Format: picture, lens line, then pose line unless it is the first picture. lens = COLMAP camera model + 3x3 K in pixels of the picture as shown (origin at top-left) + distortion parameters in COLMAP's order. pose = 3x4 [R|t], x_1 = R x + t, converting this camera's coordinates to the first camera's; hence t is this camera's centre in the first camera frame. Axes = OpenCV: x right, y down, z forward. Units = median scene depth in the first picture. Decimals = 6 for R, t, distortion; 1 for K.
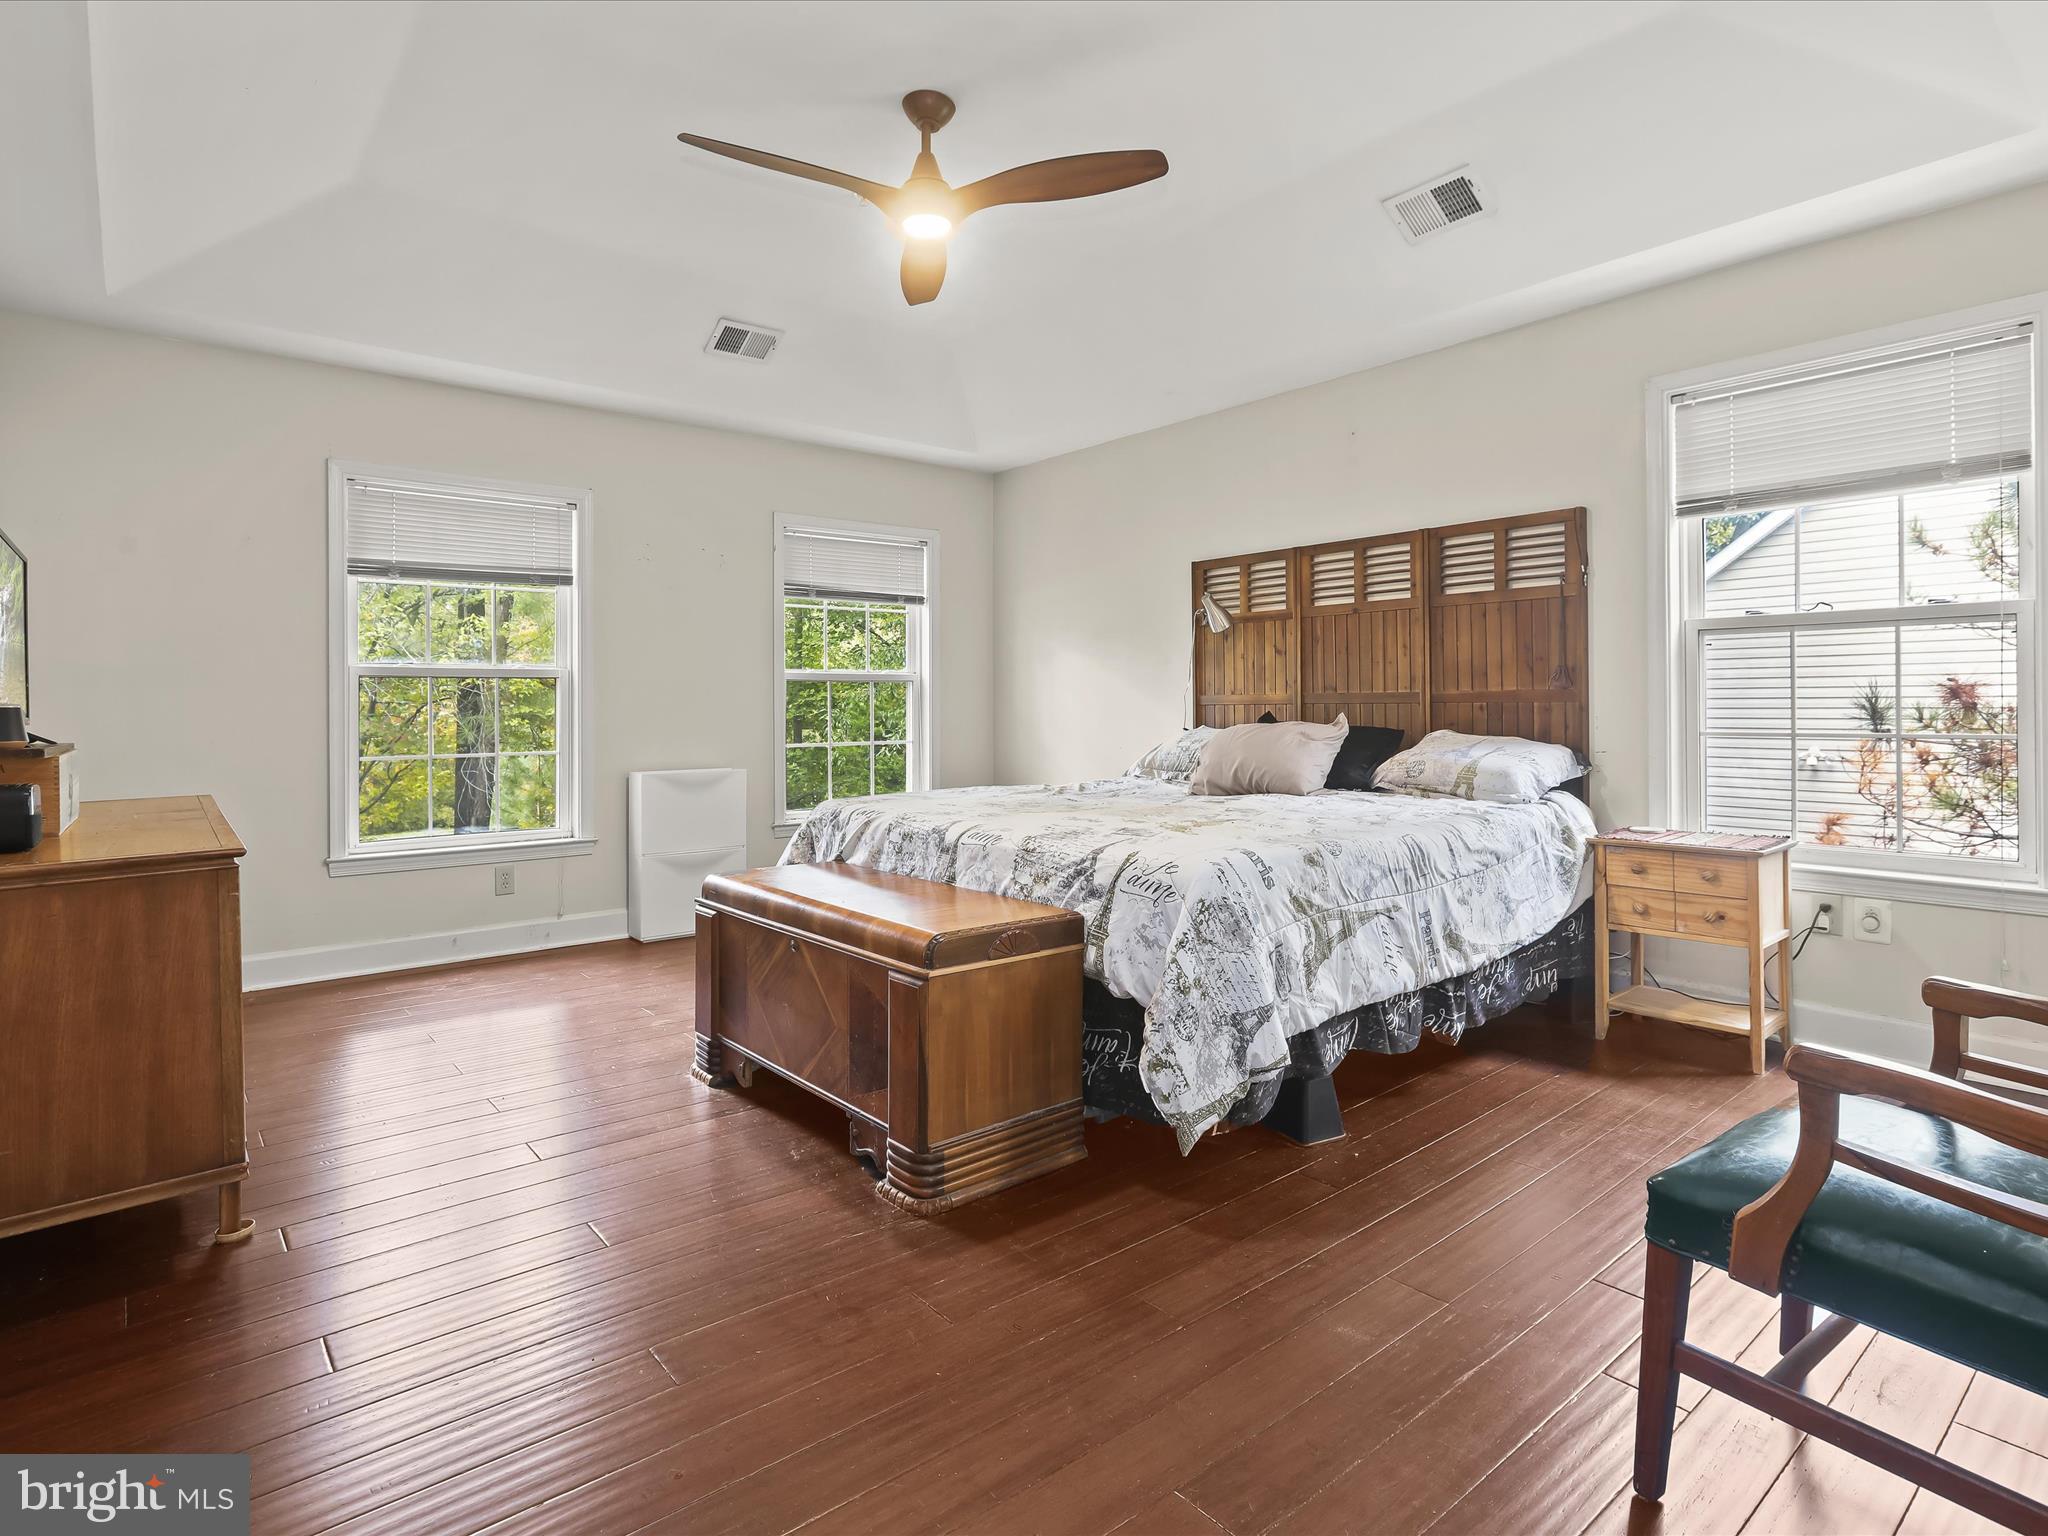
lens RADIAL K [[1081.6, 0, 1032.5], [0, 1081.6, 701.3], [0, 0, 1]] dist [0.003106, 0.000751]
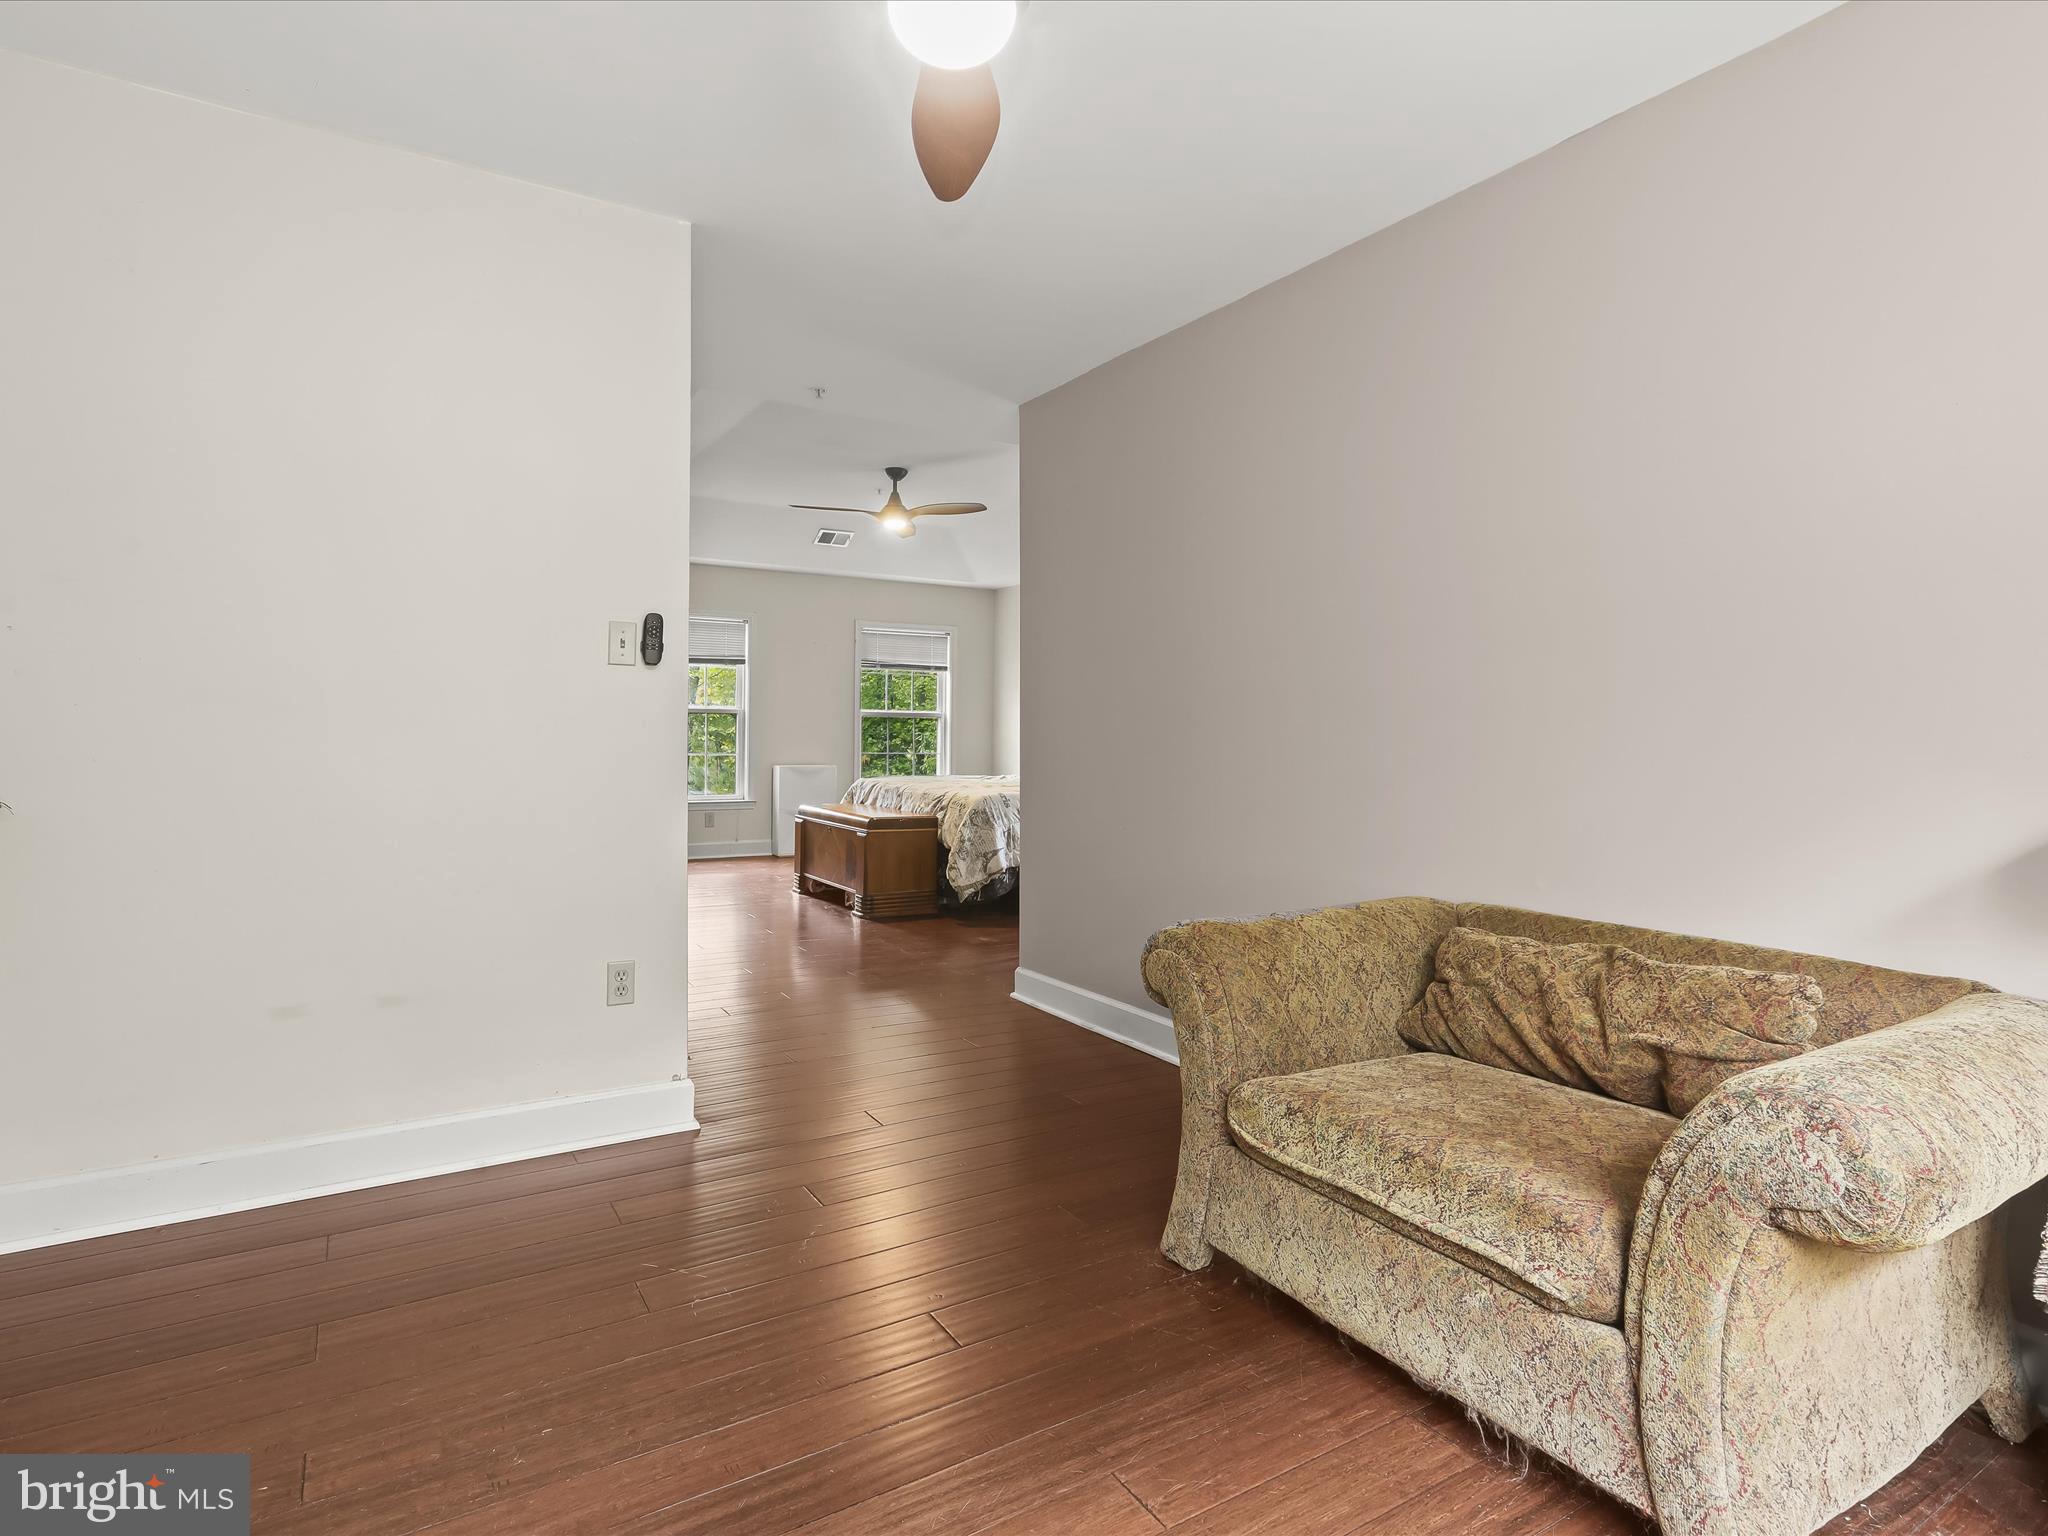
lens RADIAL K [[1066.3, 0, 1026.6], [0, 1066.3, 735.8], [0, 0, 1]] dist [0.000240, -0.000020]
pose [[0.989679, 0.017790, -0.142191, 0.521721], [-0.016478, 0.999810, 0.010403, -0.017887], [0.142349, -0.007953, 0.989785, -1.234282]]
